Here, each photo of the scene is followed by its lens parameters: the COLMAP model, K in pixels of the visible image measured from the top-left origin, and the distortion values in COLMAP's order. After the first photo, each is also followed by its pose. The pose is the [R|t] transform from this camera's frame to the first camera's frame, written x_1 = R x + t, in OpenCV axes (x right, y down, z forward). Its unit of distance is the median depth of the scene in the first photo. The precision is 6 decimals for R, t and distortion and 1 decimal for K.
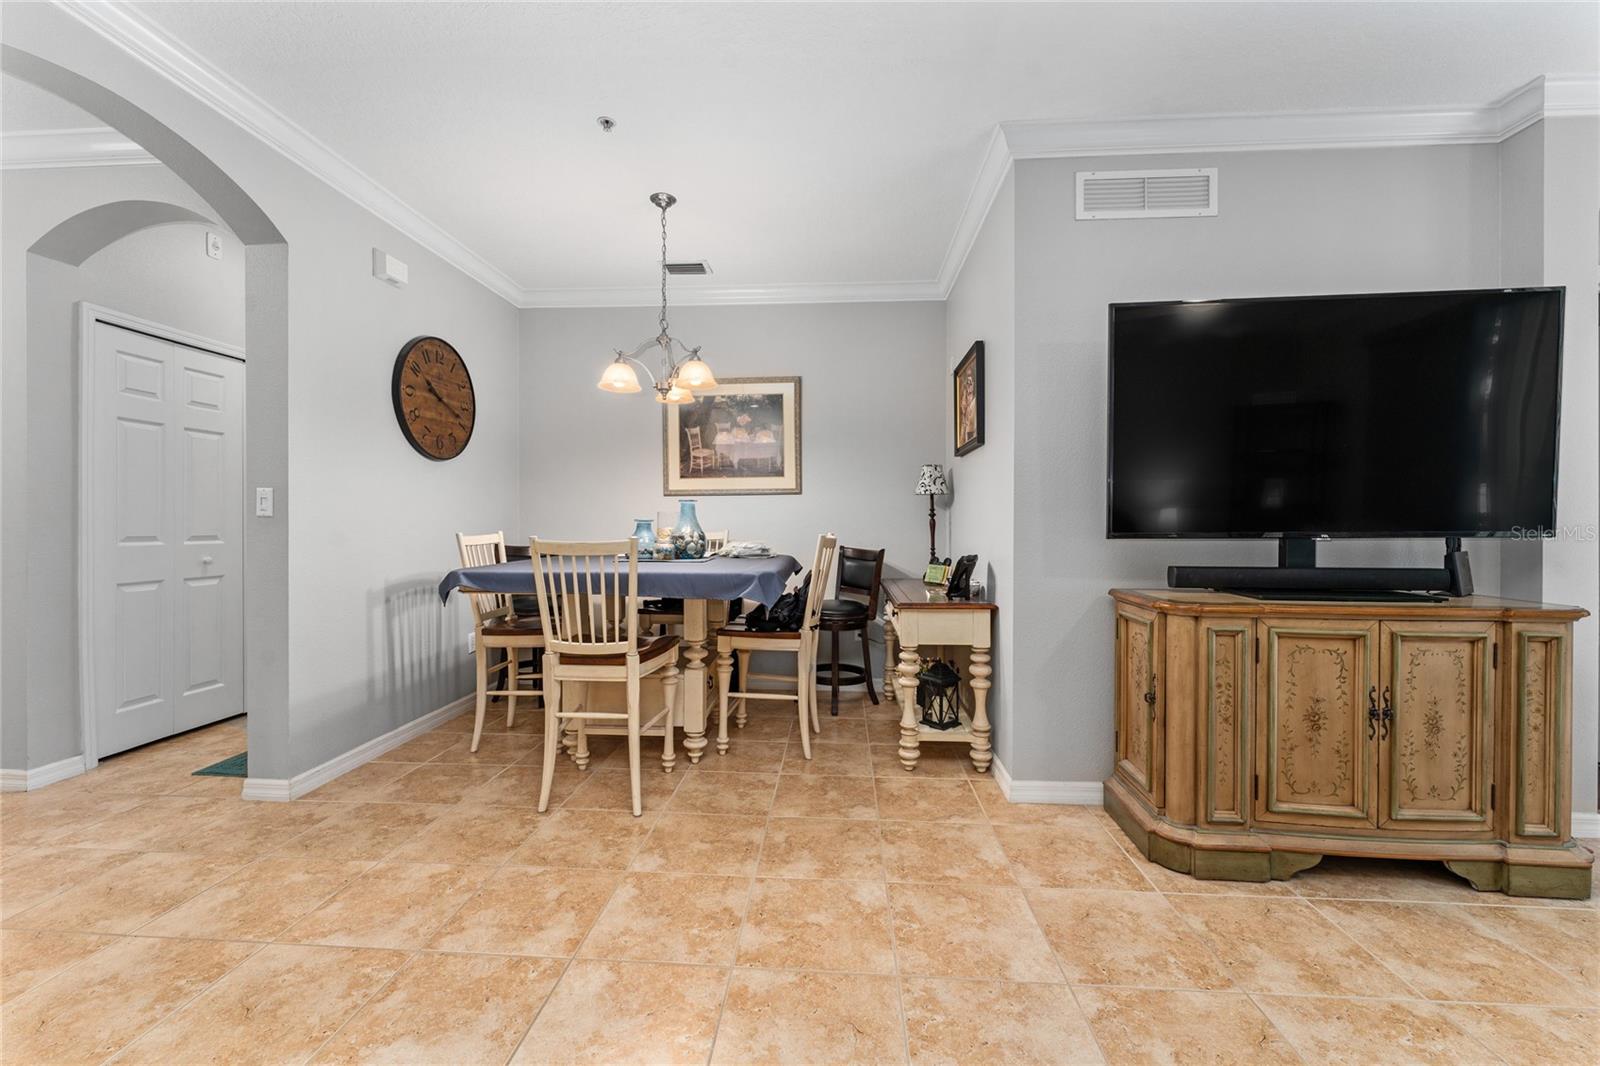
lens RADIAL K [[641.5, 0, 800.0], [0, 641.5, 533.0], [0, 0, 1]] dist [-0.001918, 0.000159]
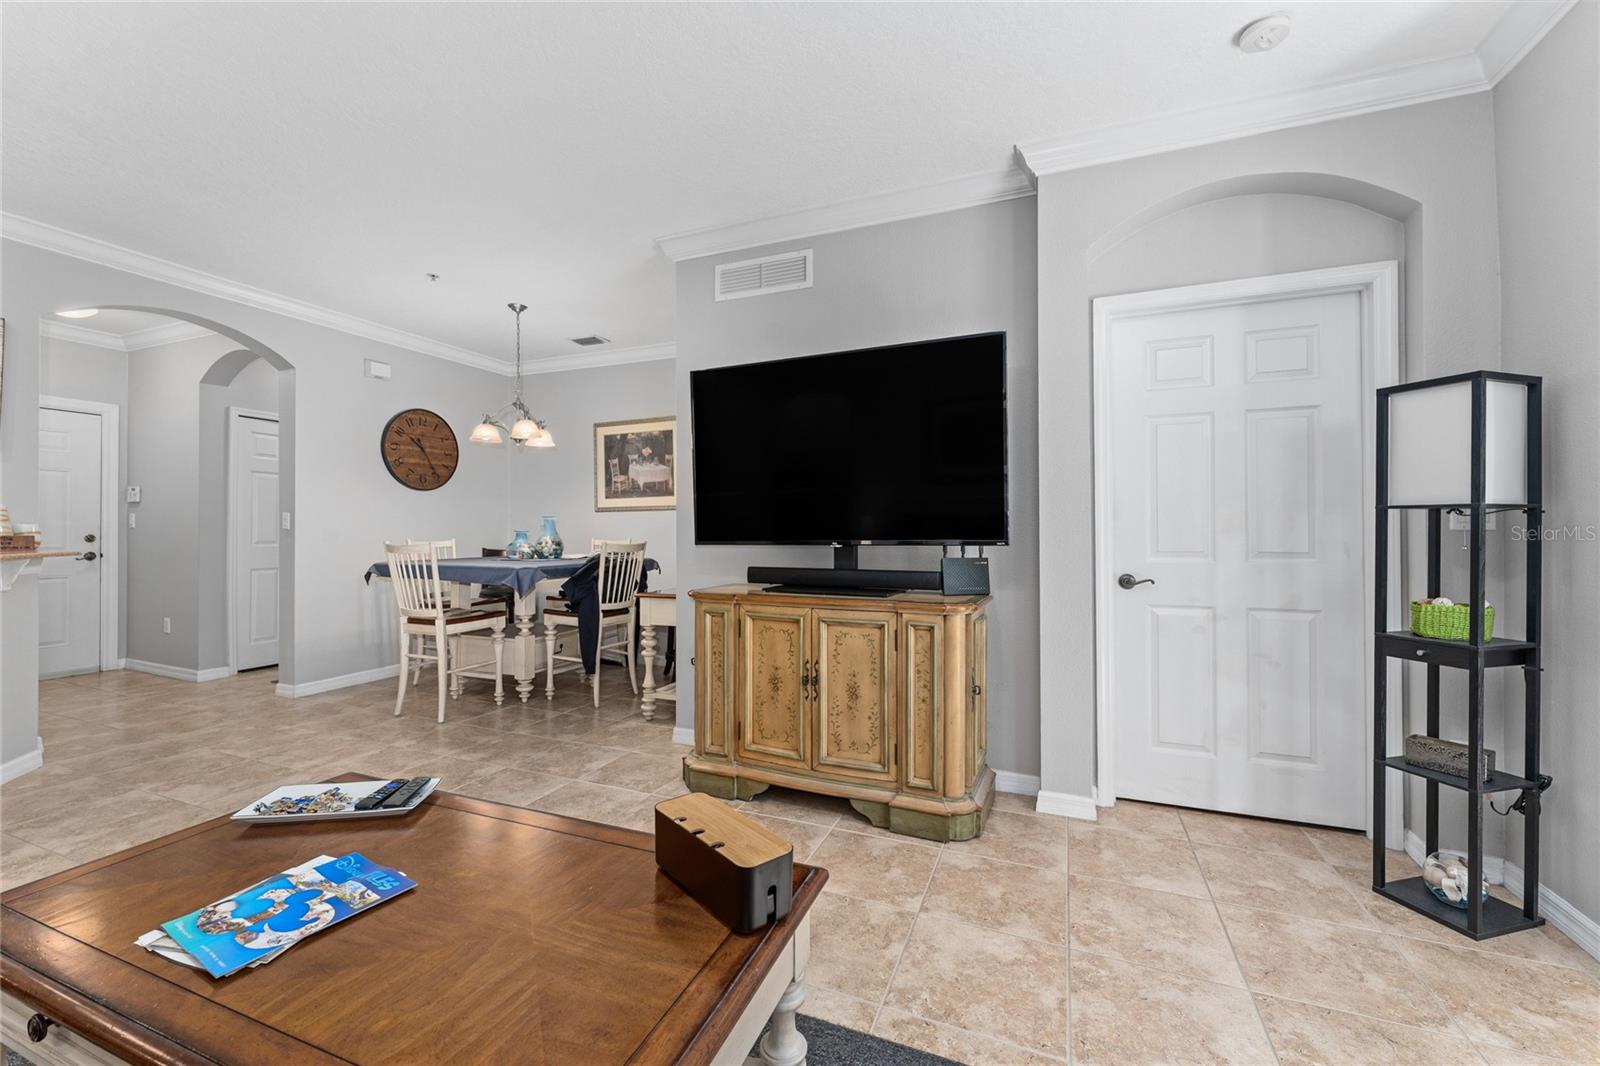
lens RADIAL K [[651.9, 0, 800.1], [0, 651.9, 535.4], [0, 0, 1]] dist [-0.001524, 0.000199]
pose [[0.947088, 0.001137, -0.320973, 1.071271], [-0.004857, 0.999930, -0.010789, 0.002839], [0.320938, 0.011777, 0.947027, -0.211771]]
